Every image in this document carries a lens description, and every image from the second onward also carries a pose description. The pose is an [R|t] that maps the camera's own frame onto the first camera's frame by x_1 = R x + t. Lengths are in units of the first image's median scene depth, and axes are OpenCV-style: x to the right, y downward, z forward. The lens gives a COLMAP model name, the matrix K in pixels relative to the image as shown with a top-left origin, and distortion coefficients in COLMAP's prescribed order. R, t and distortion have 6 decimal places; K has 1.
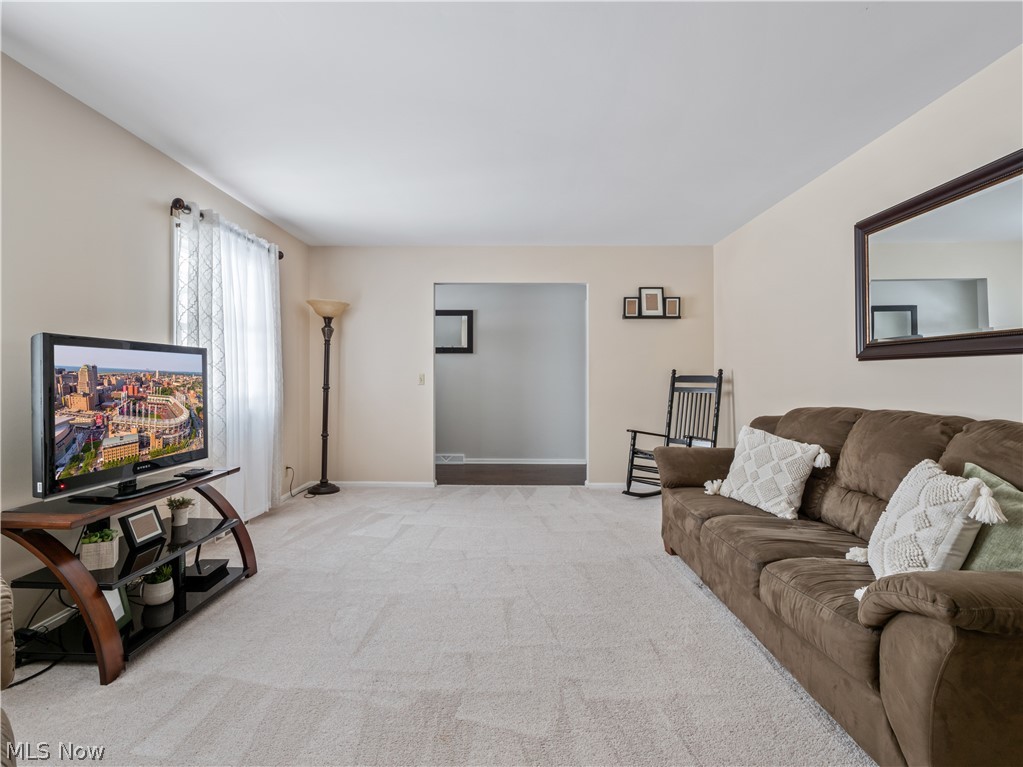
lens RADIAL K [[505.6, 0, 459.1], [0, 505.6, 376.2], [0, 0, 1]] dist [-0.004498, -0.008904]
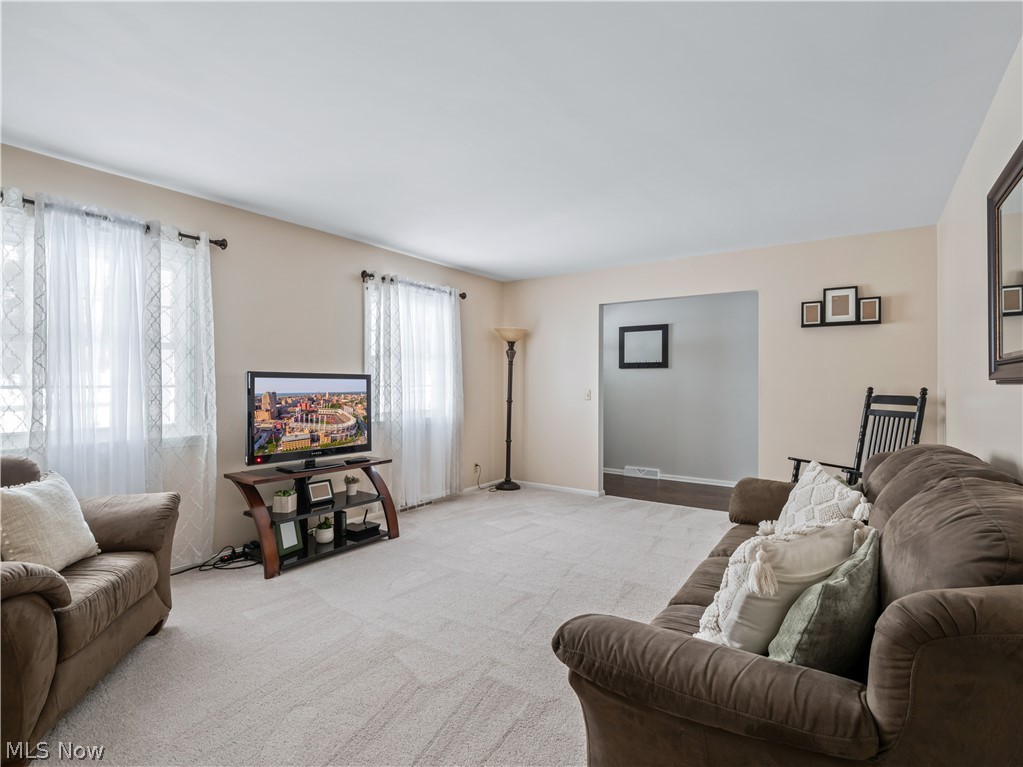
lens RADIAL K [[505.6, 0, 515.0], [0, 505.6, 385.4], [0, 0, 1]] dist [-0.004498, -0.008904]
pose [[0.833310, 0.002846, -0.552799, 0.569792], [0.001515, 0.999971, 0.007432, -0.032990], [0.552805, -0.007031, 0.833281, 0.024430]]
